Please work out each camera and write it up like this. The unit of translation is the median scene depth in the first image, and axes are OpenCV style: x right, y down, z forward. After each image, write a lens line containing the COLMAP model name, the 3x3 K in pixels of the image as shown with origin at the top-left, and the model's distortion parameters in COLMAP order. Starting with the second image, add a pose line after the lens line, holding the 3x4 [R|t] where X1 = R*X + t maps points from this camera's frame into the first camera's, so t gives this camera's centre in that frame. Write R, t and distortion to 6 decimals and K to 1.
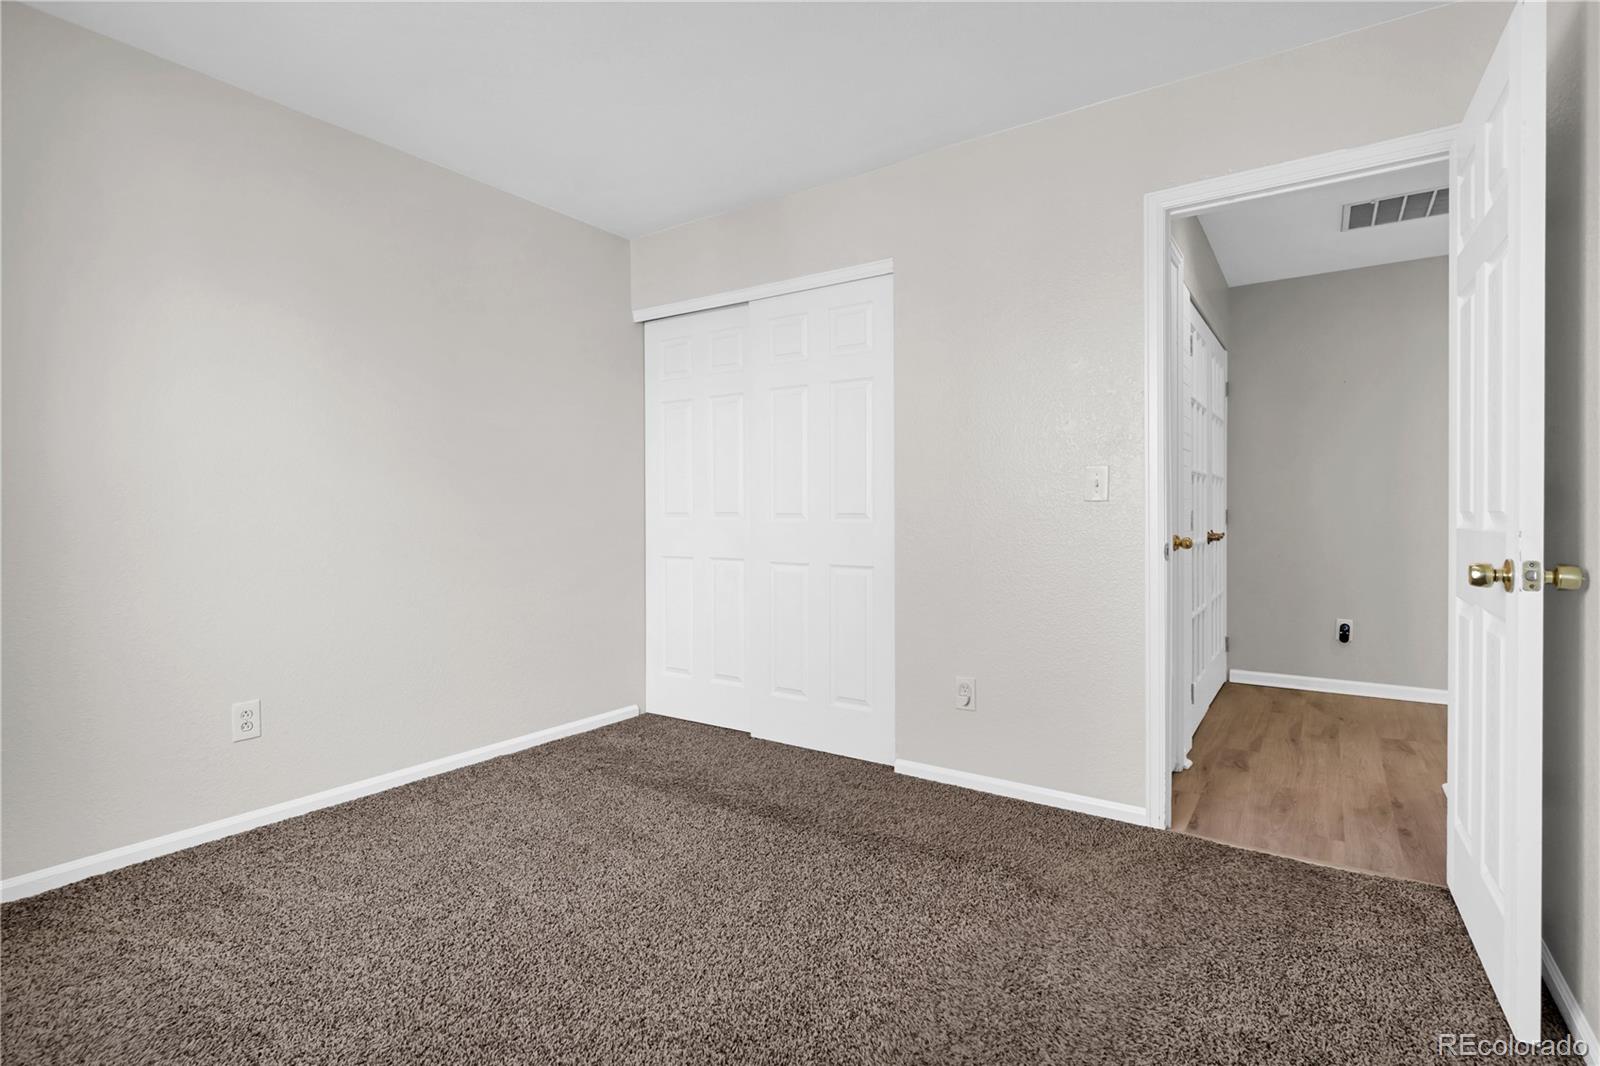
lens RADIAL K [[770.5, 0, 791.9], [0, 770.5, 522.5], [0, 0, 1]] dist [0.002036, -0.001388]
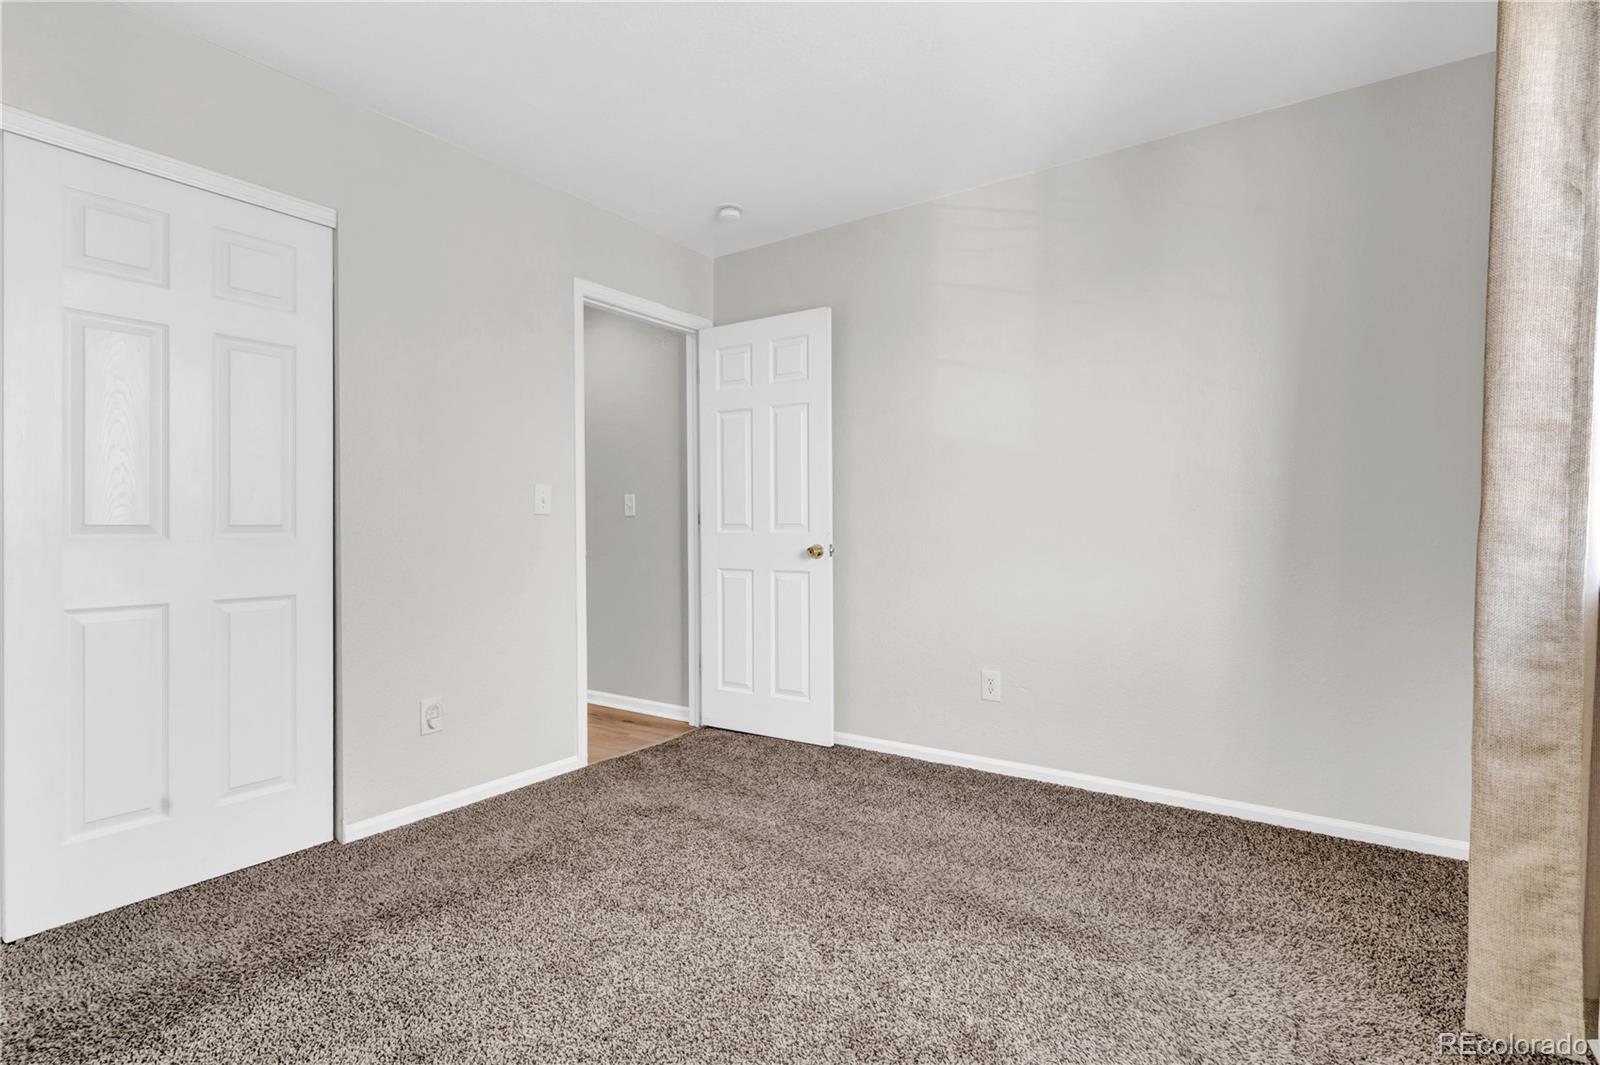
lens RADIAL K [[770.5, 0, 794.9], [0, 770.5, 531.5], [0, 0, 1]] dist [0.002036, -0.001388]
pose [[0.003398, -0.005094, 0.999981, -0.761633], [0.014882, 0.999877, 0.005043, -0.002597], [-0.999883, 0.014864, 0.003474, 0.582044]]
